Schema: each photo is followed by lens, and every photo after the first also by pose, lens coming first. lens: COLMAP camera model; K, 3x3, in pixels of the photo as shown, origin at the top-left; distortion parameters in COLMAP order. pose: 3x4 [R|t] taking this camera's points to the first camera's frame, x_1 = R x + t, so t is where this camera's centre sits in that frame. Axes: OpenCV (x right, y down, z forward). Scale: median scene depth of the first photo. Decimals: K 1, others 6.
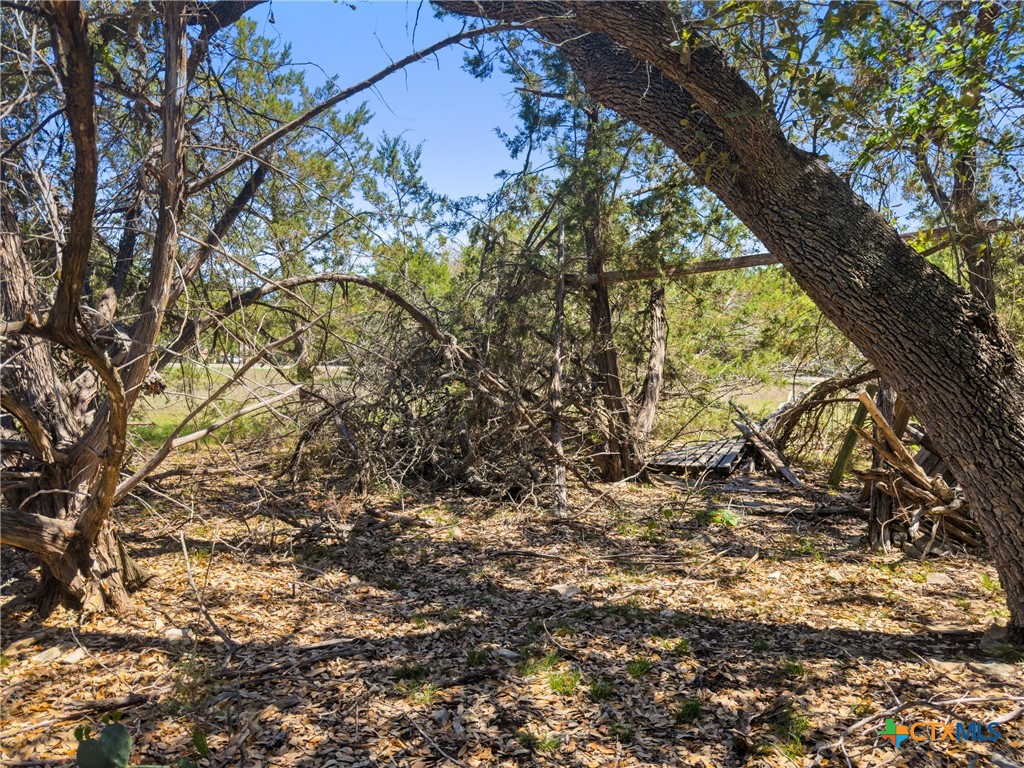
lens RADIAL K [[716.4, 0, 512.1], [0, 716.4, 384.0], [0, 0, 1]] dist [-0.000972, -0.000279]
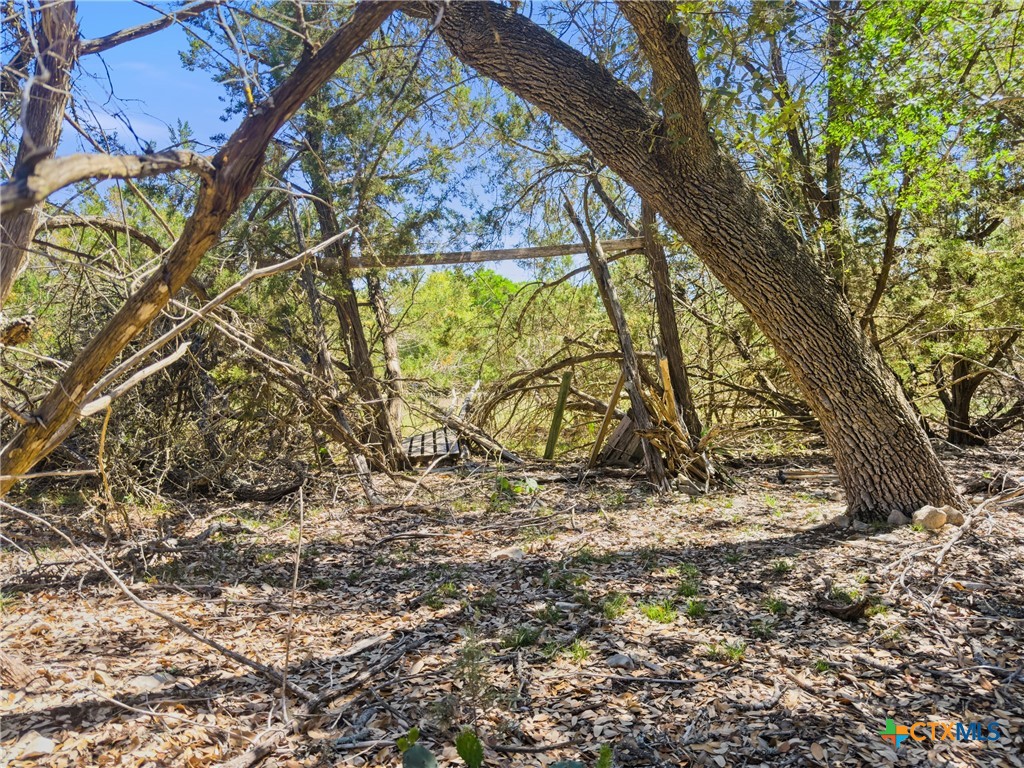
lens RADIAL K [[716.4, 0, 511.9], [0, 716.4, 383.2], [0, 0, 1]] dist [-0.000972, -0.000279]
pose [[0.828249, -0.022160, 0.559923, -0.558378], [0.038517, 0.999106, -0.017434, 0.090412], [-0.559036, 0.036006, 0.828362, 0.233333]]
